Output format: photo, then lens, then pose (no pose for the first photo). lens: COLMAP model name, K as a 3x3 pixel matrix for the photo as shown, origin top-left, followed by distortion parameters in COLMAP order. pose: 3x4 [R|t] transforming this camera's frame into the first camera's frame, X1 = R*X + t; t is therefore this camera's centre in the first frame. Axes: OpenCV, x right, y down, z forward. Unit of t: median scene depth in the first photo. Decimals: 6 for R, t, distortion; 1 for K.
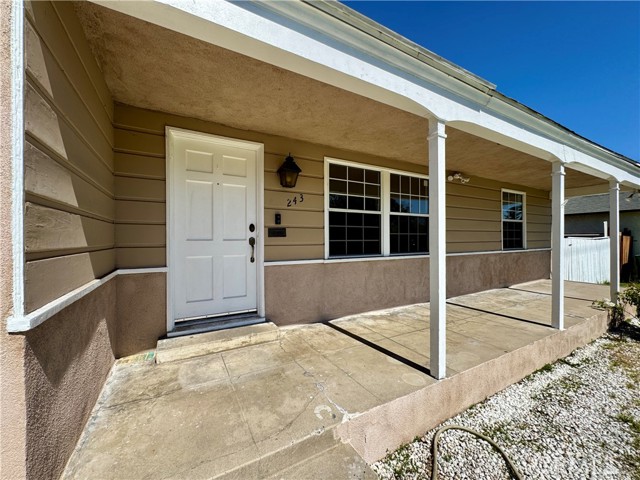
lens RADIAL K [[256.7, 0, 319.4], [0, 256.7, 242.9], [0, 0, 1]] dist [0.000765, -0.000098]
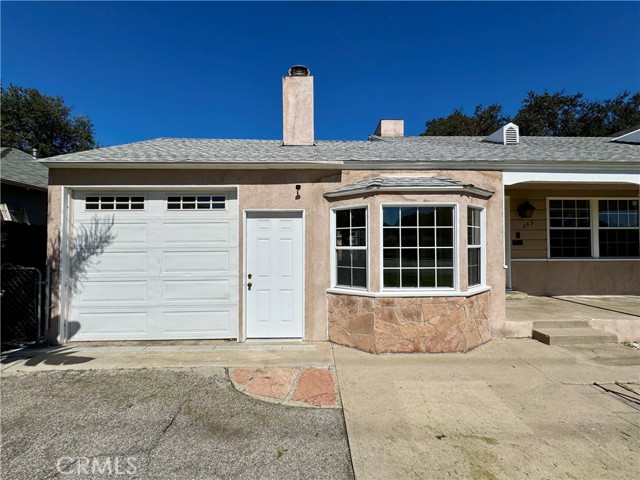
lens RADIAL K [[256.7, 0, 319.4], [0, 256.7, 240.5], [0, 0, 1]] dist [0.000765, -0.000098]
pose [[0.884157, -0.006323, -0.467148, -0.452616], [-0.007960, 0.999559, -0.028595, 0.005527], [0.467123, 0.029001, 0.883717, -1.029601]]
